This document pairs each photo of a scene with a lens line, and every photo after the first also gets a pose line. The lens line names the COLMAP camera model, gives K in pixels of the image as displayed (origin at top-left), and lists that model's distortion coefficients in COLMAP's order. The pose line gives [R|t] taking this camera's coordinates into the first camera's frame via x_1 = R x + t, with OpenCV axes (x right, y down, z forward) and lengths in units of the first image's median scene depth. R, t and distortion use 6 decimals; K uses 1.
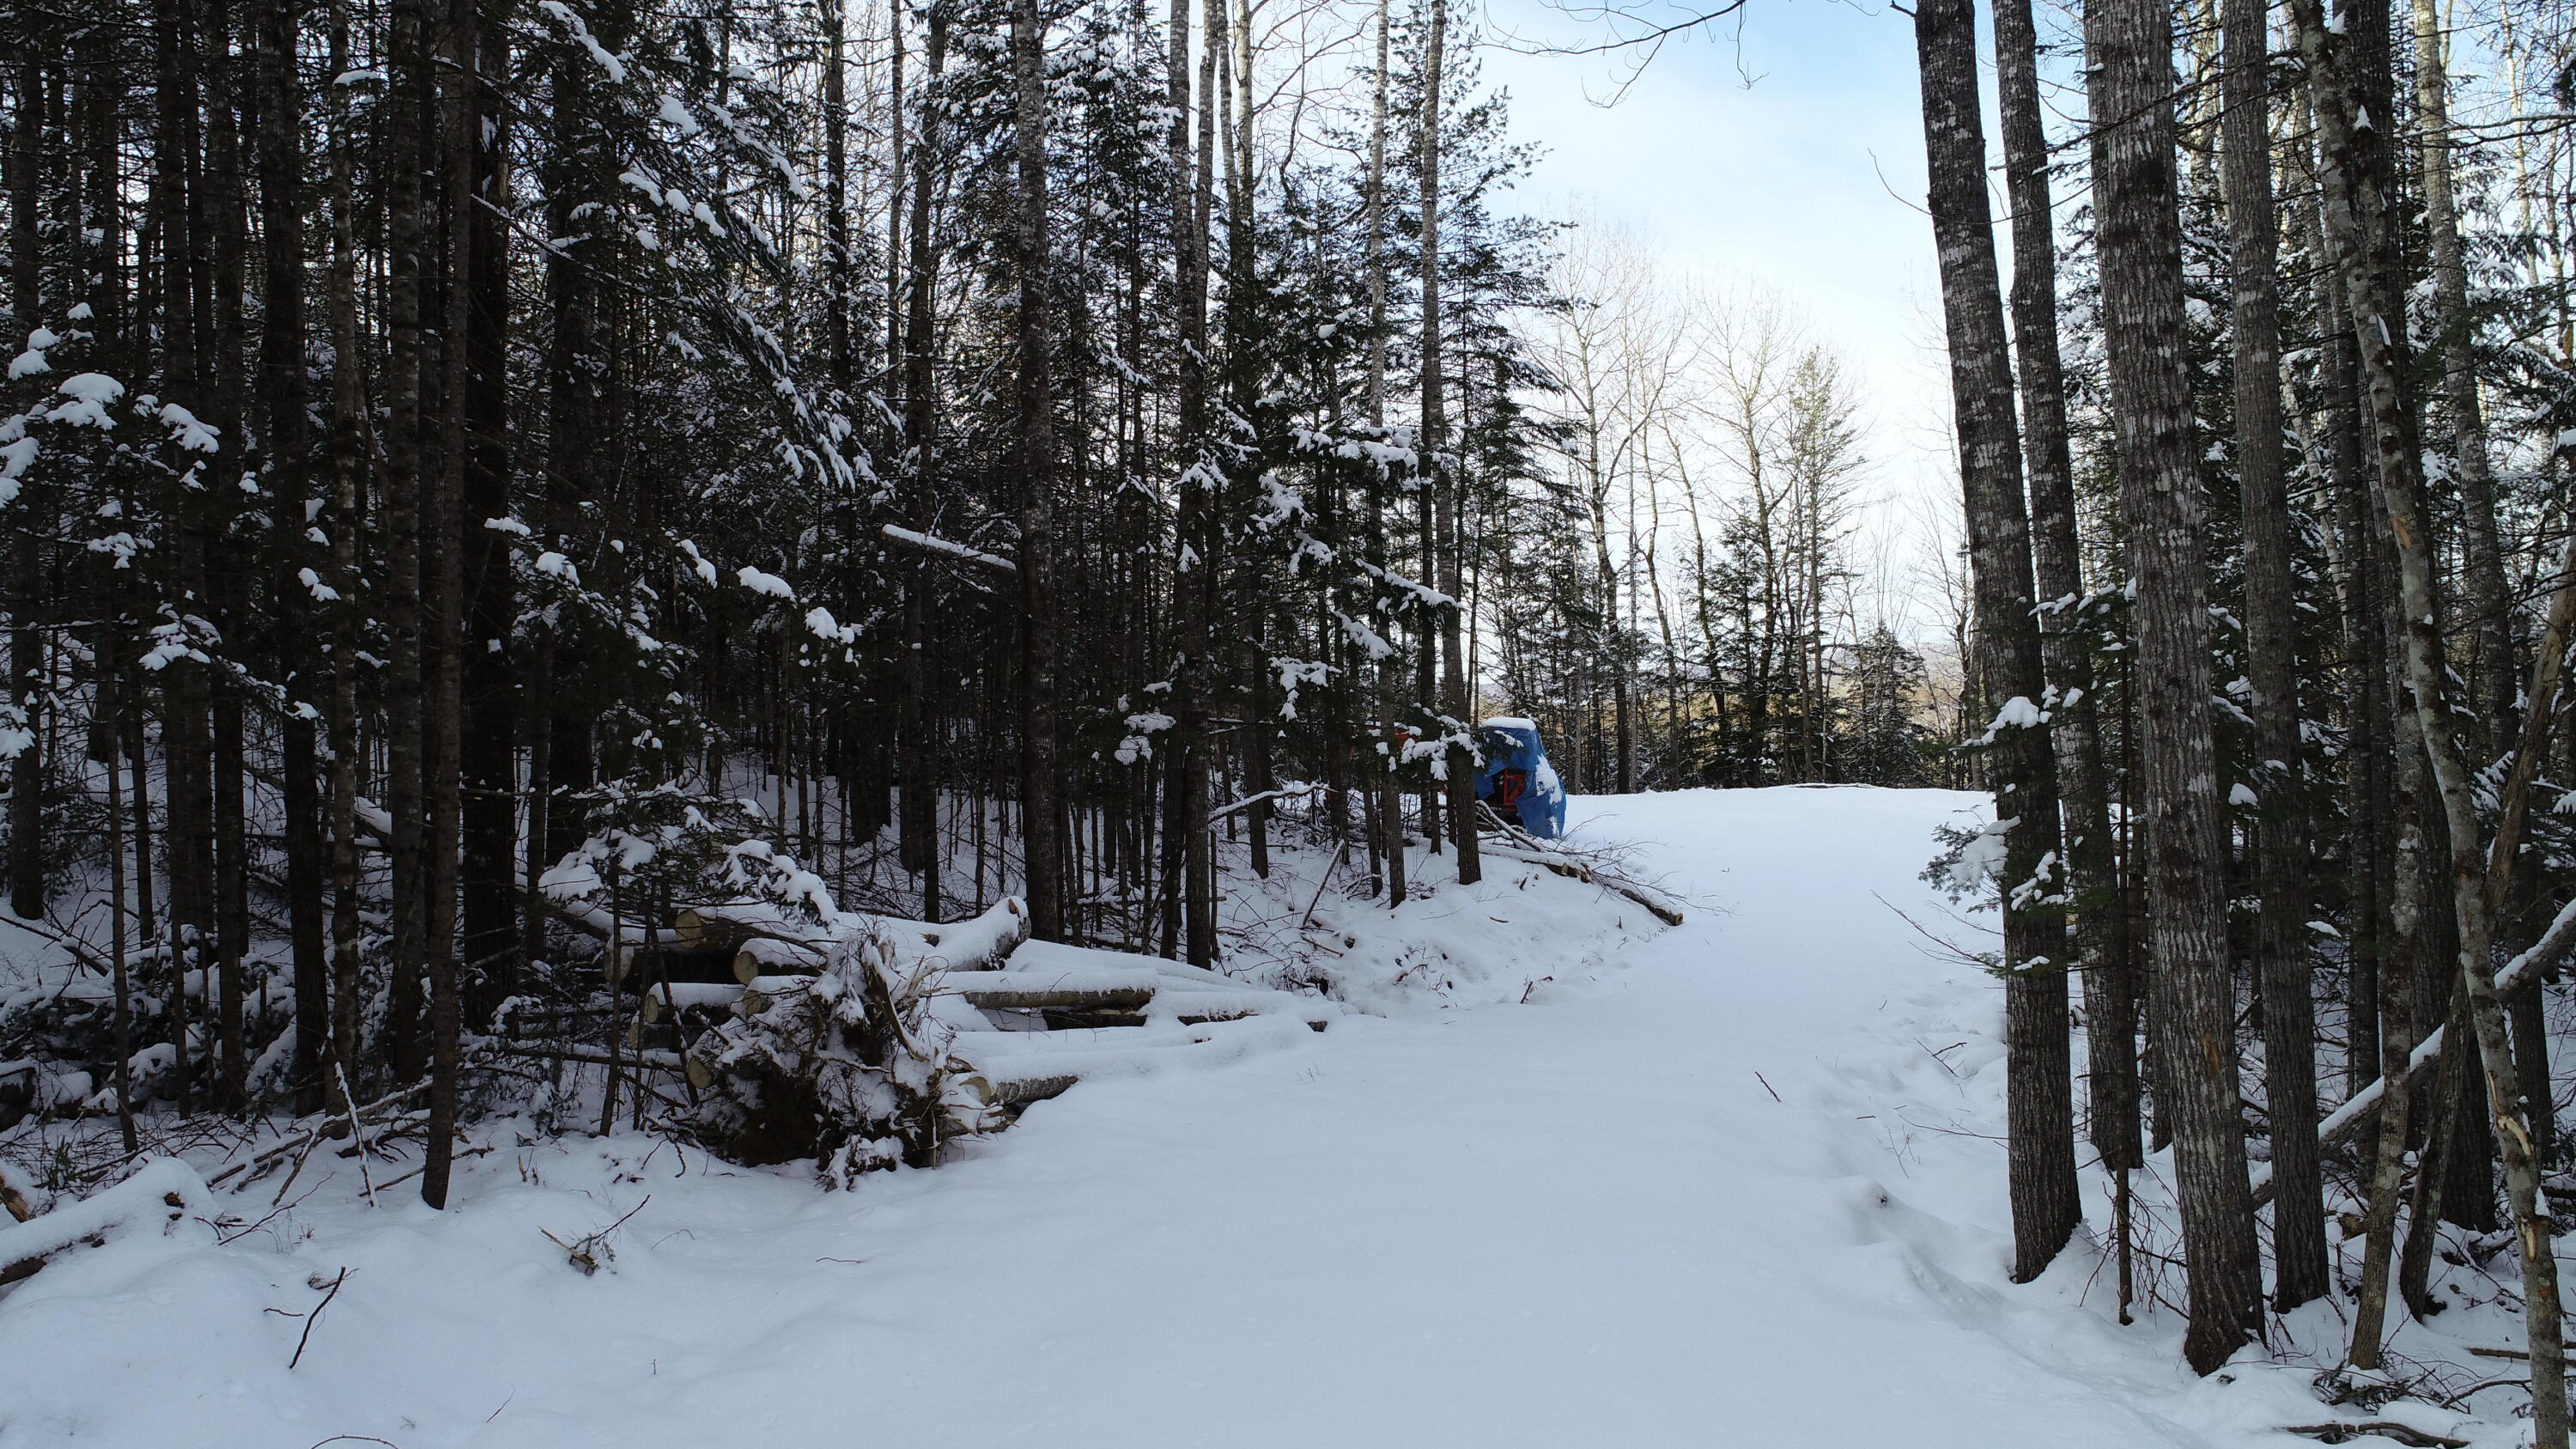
lens RADIAL K [[1773.4, 0, 1288.4], [0, 1773.4, 725.2], [0, 0, 1]] dist [0.006370, -0.002542]
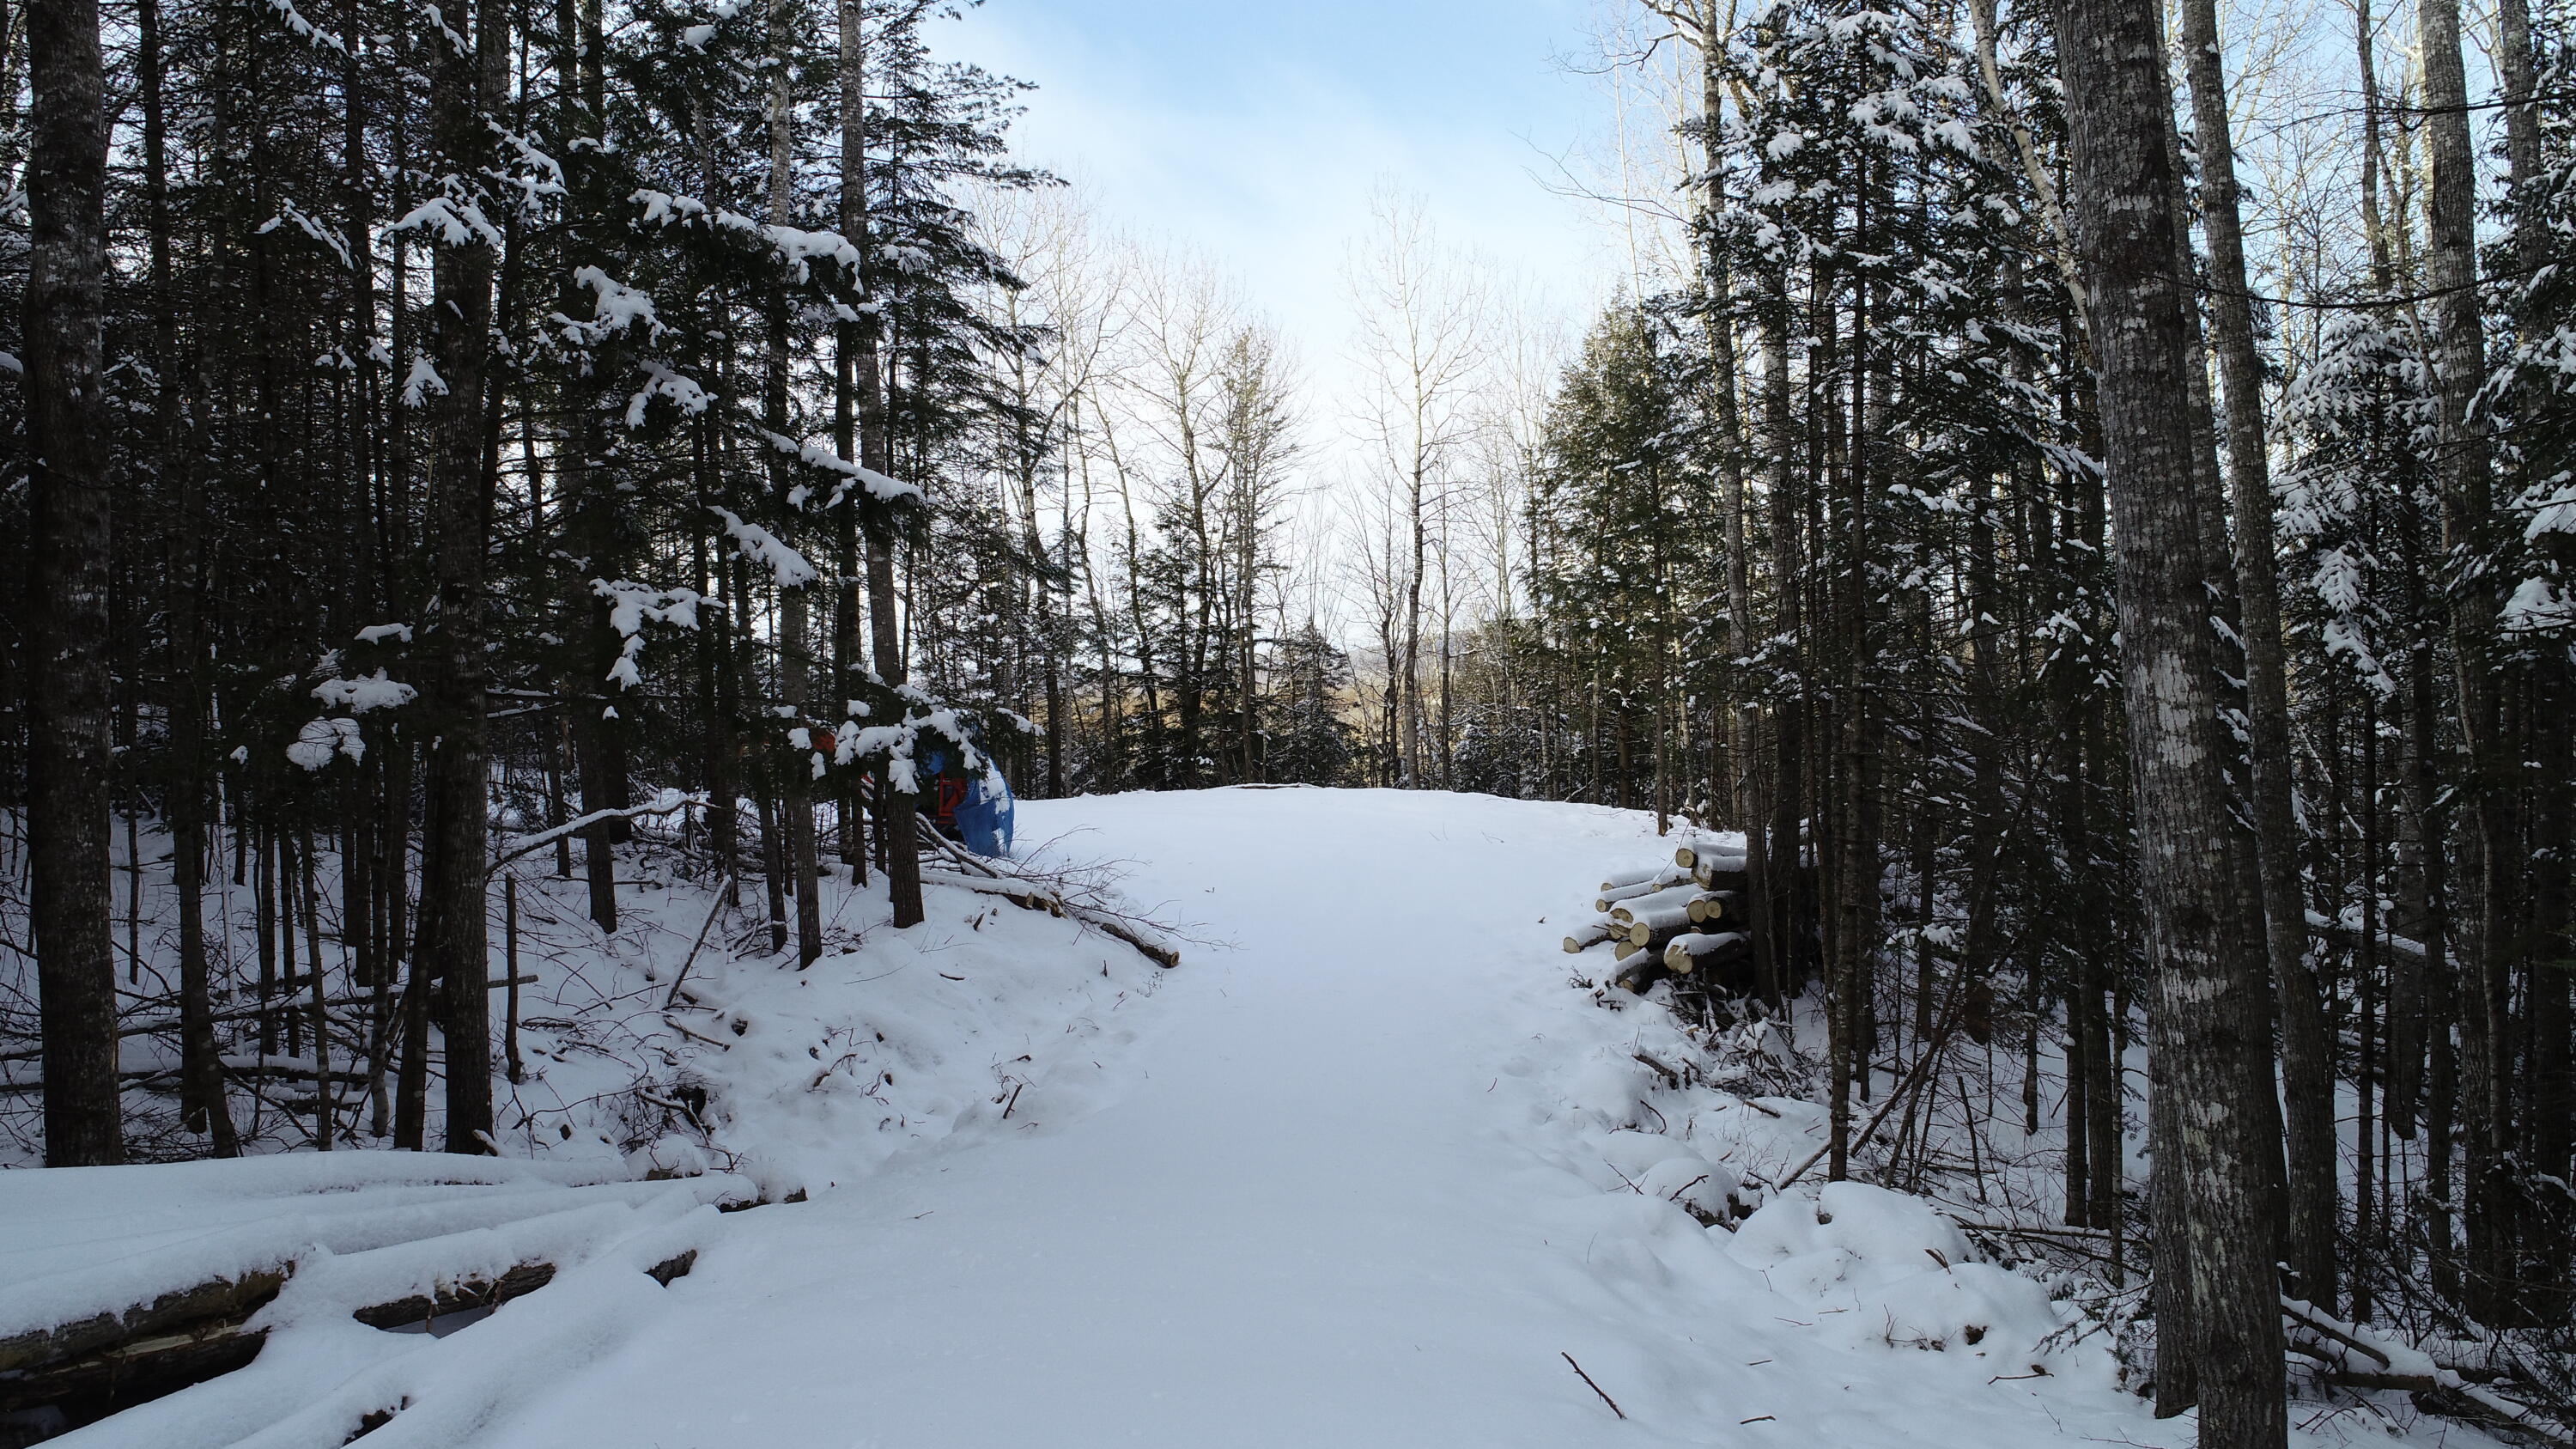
lens RADIAL K [[1773.4, 0, 1292.1], [0, 1773.4, 731.5], [0, 0, 1]] dist [0.006370, -0.002542]
pose [[0.943662, -0.000936, 0.330910, 0.007316], [0.000052, 0.999996, 0.002679, 0.005158], [-0.330911, -0.002511, 0.943659, 0.222227]]
